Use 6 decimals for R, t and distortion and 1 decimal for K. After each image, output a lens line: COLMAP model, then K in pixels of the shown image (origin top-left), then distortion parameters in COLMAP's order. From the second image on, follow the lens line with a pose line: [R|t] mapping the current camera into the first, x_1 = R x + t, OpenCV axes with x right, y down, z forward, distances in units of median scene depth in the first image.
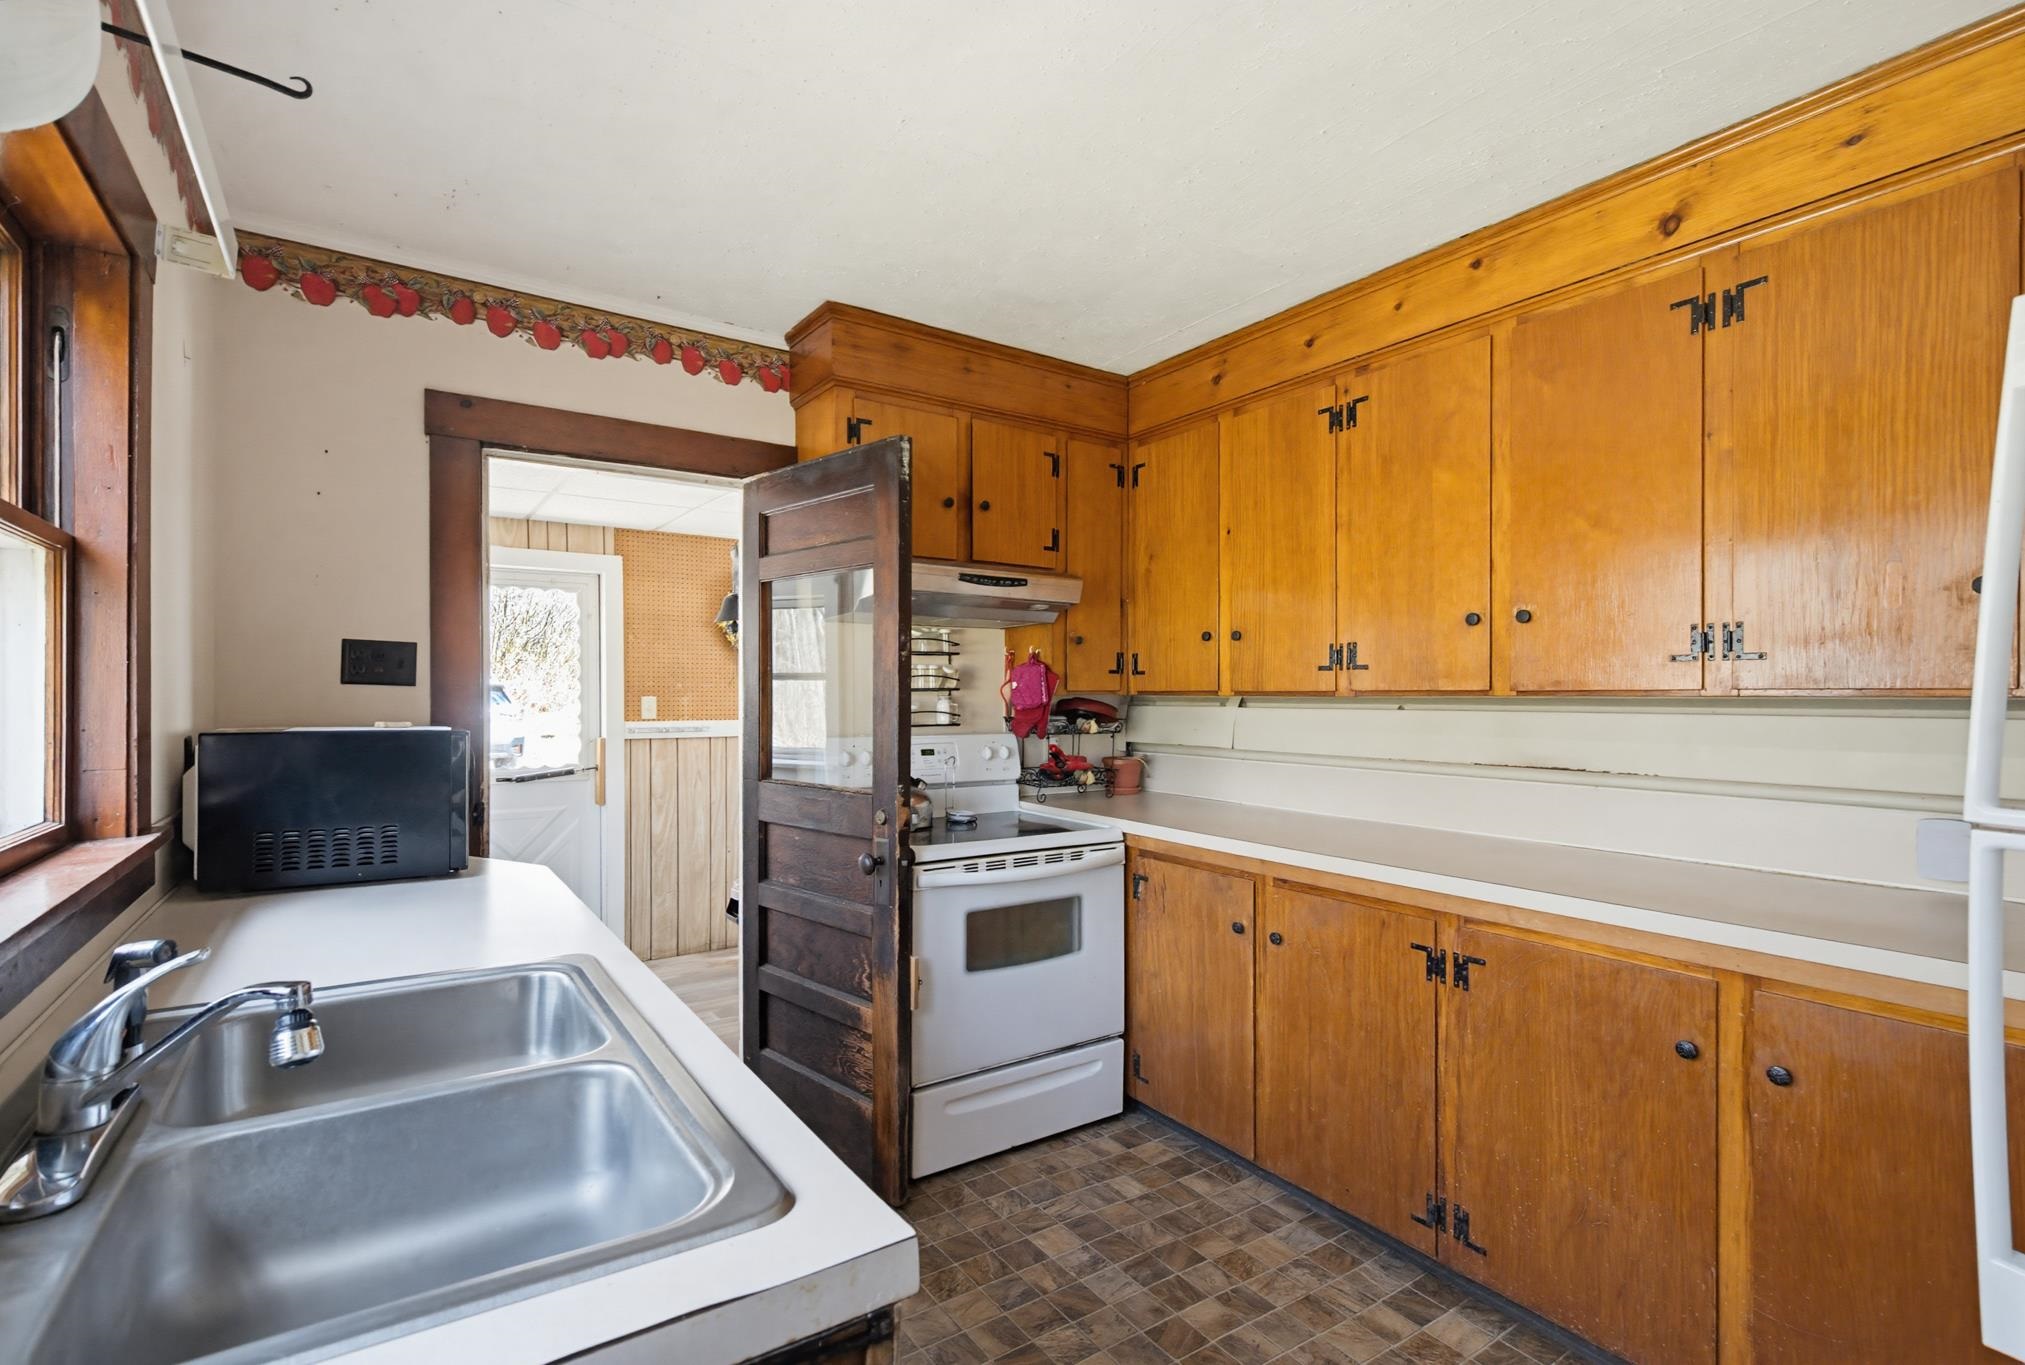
lens RADIAL K [[941.8, 0, 1009.7], [0, 941.8, 688.4], [0, 0, 1]] dist [-0.001636, -0.000176]
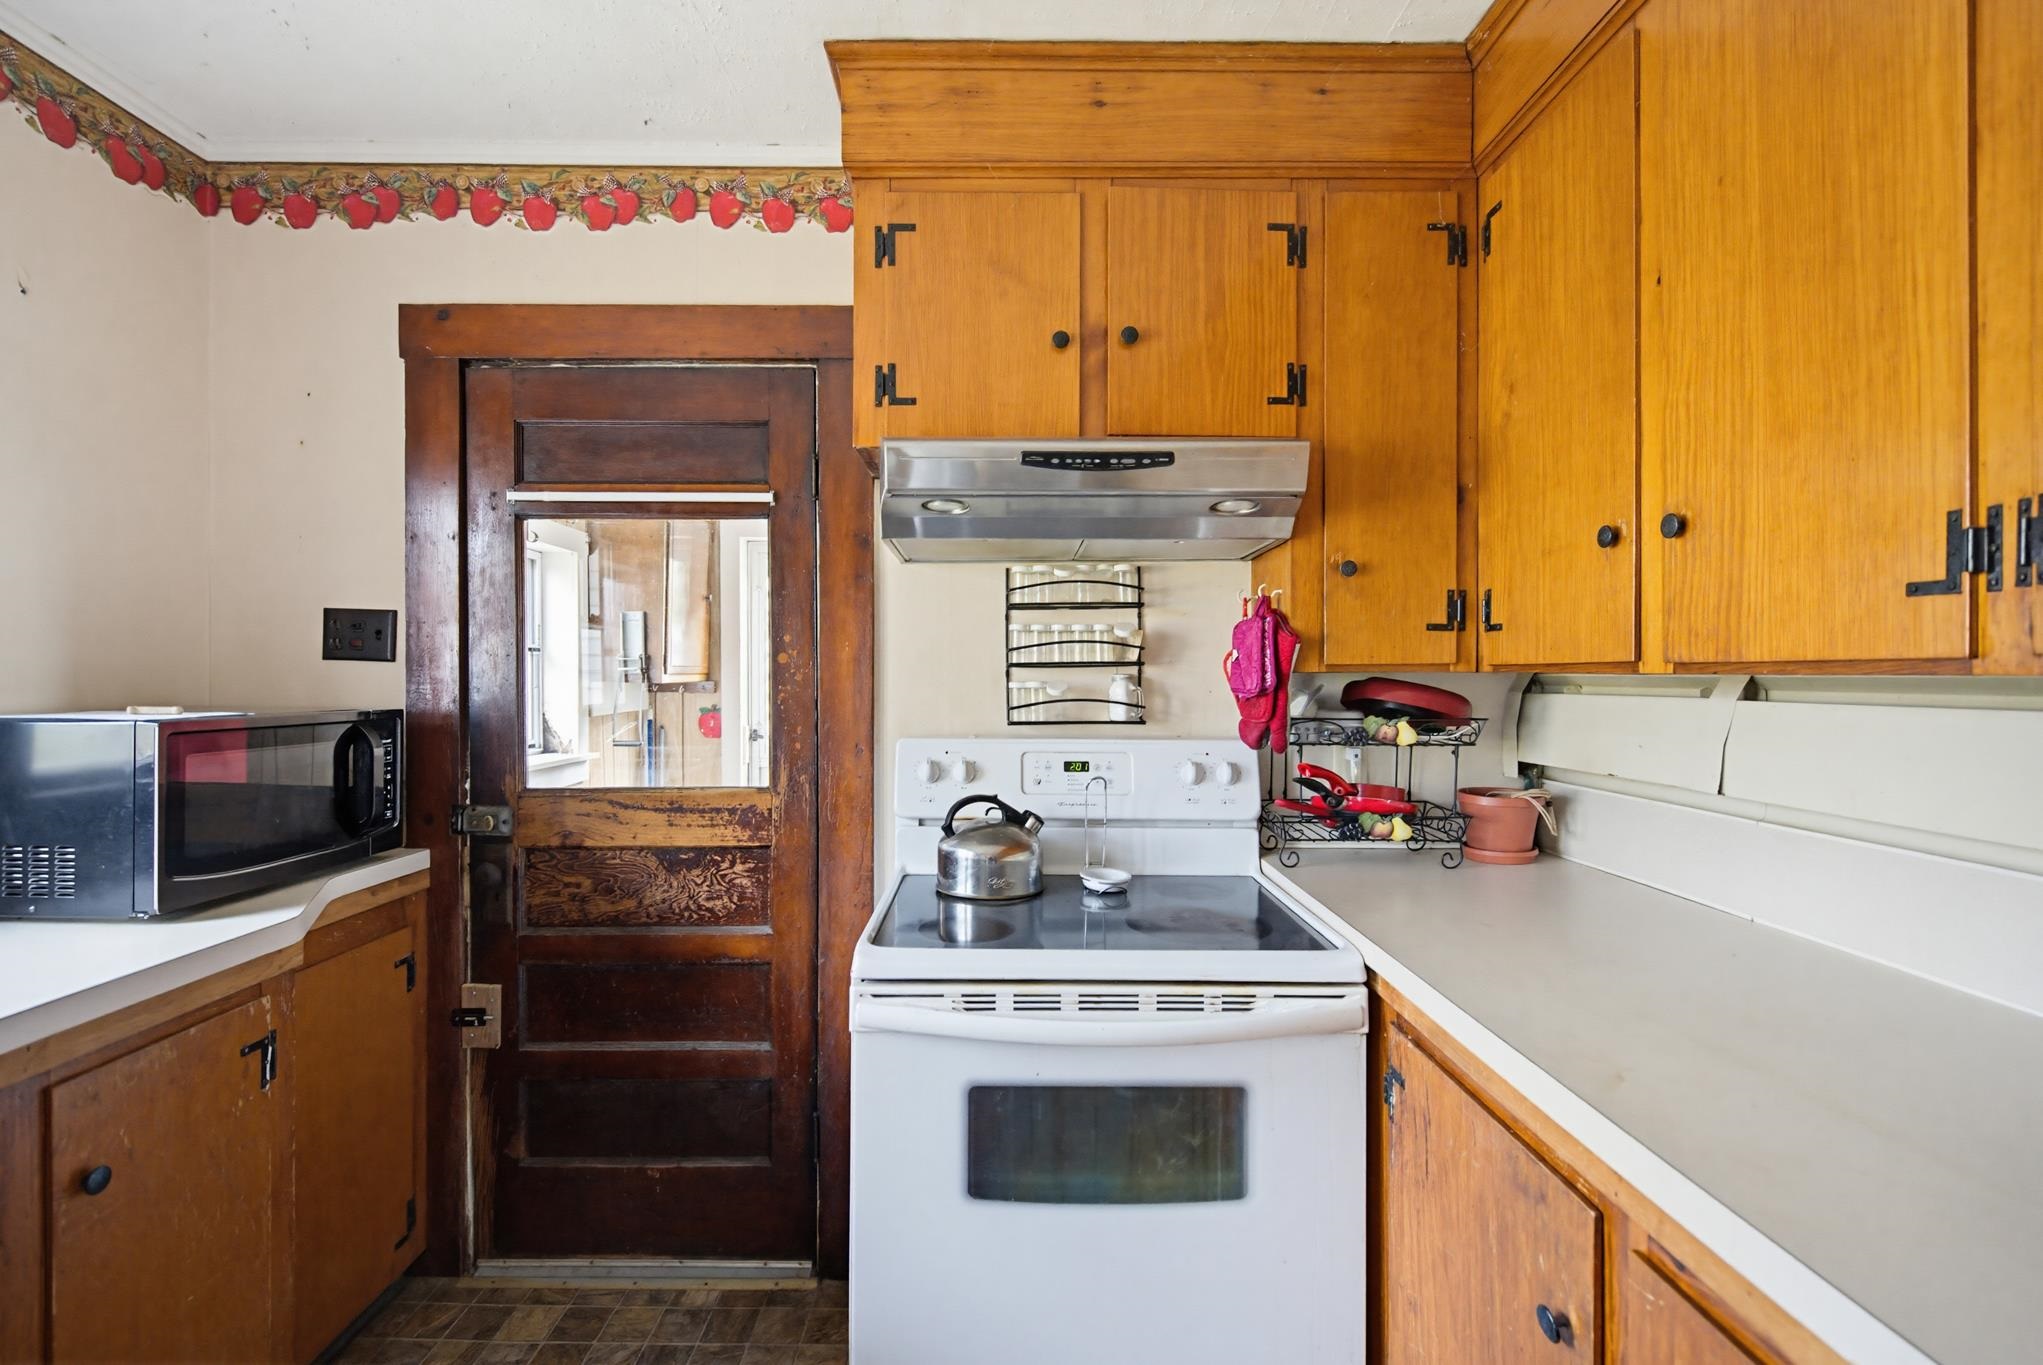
lens RADIAL K [[924.2, 0, 1018.0], [0, 924.2, 671.6], [0, 0, 1]] dist [0.001177, 0.000302]
pose [[0.822715, -0.001591, -0.568453, 0.224790], [0.003979, 0.999988, 0.002960, 0.004187], [0.568441, -0.004697, 0.822711, 0.490877]]
